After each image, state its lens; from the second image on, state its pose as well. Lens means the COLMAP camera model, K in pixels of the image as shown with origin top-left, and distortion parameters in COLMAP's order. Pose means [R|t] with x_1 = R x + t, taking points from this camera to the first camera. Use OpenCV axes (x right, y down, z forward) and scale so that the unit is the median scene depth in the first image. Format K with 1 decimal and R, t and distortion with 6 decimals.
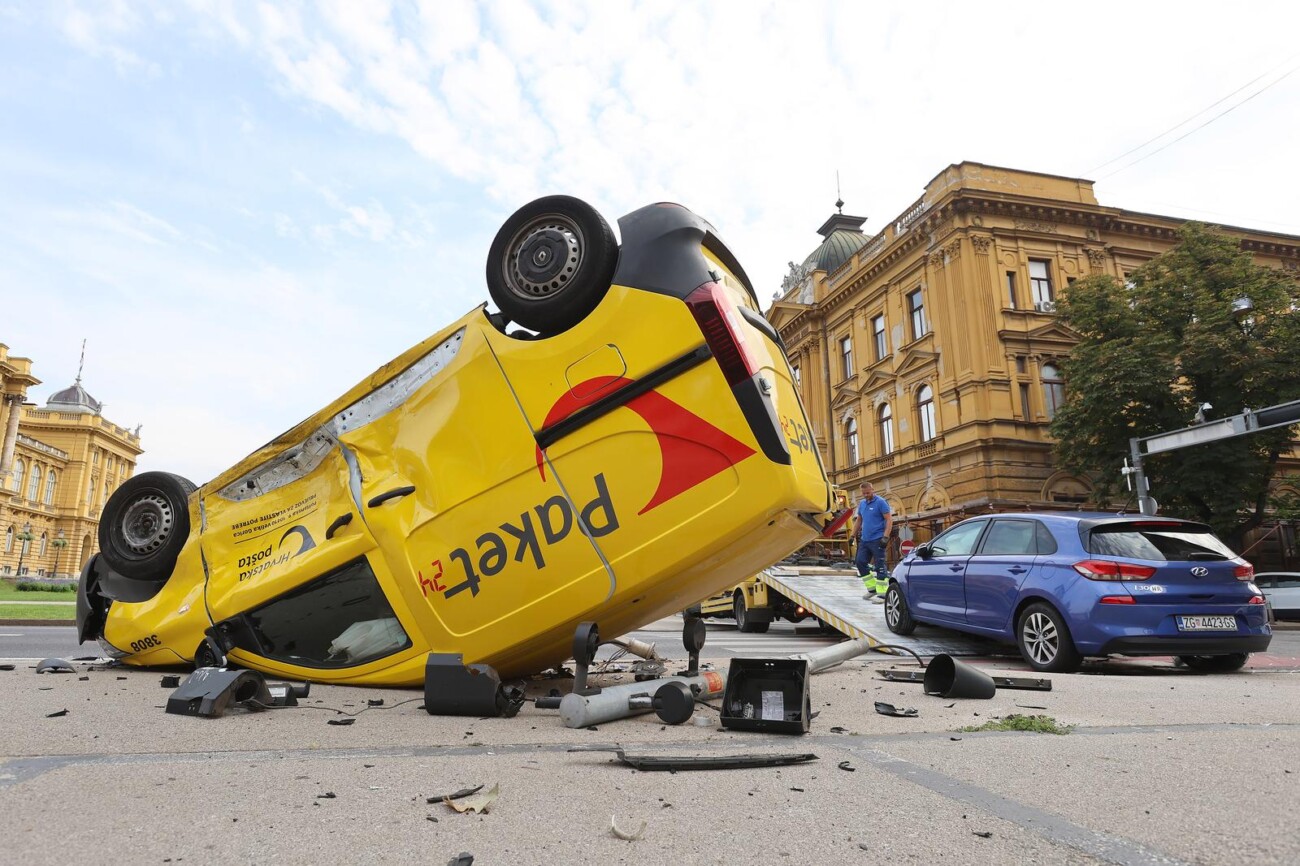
lens RADIAL K [[718.5, 0, 606.0], [0, 718.5, 444.0], [0, 0, 1]] dist [-0.049780, 0.014527]
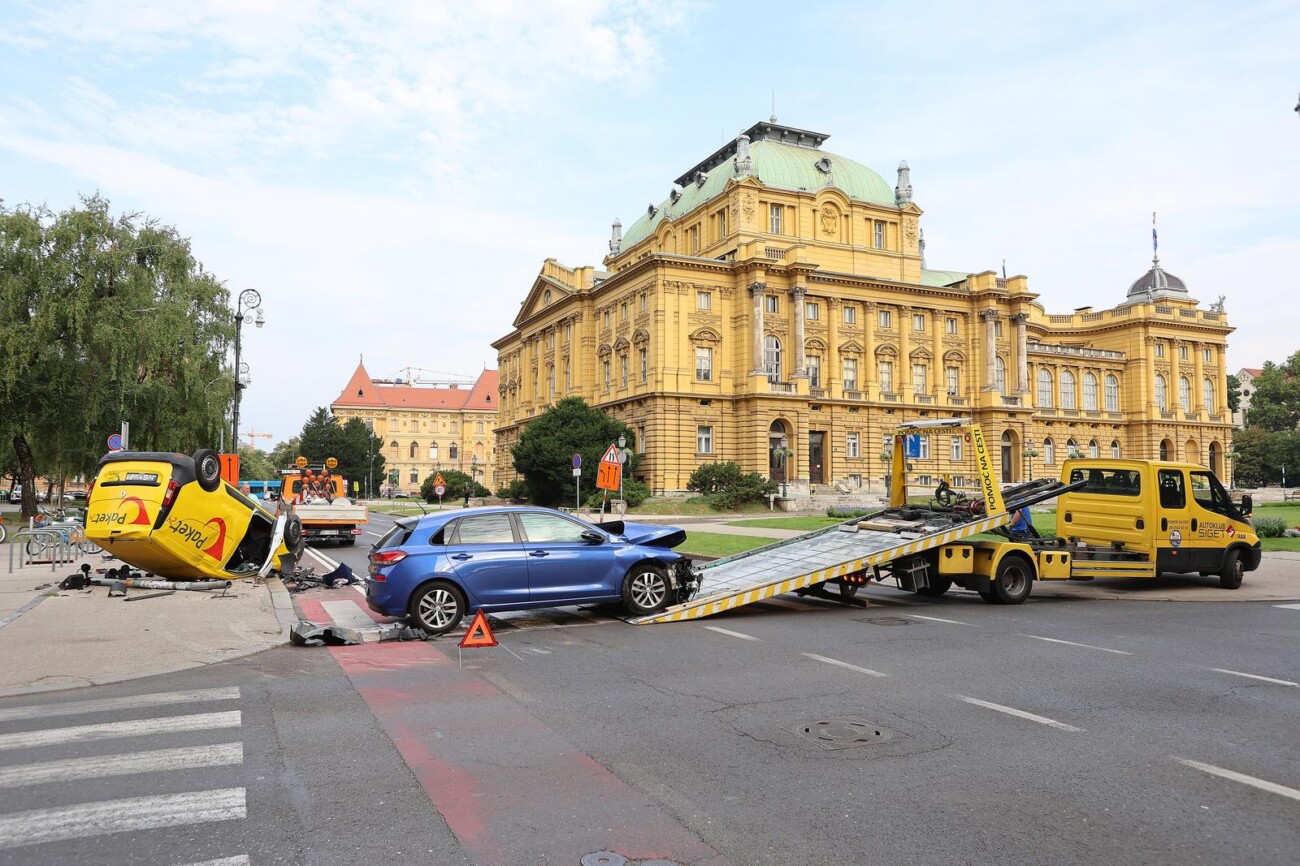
lens RADIAL K [[882.4, 0, 605.5], [0, 882.4, 447.8], [0, 0, 1]] dist [-0.007974, 0.027900]
pose [[0.191745, -0.060299, -0.979591, 0.583556], [0.212395, 0.977007, -0.018566, 0.032671], [0.958187, -0.204500, 0.200143, 0.278192]]
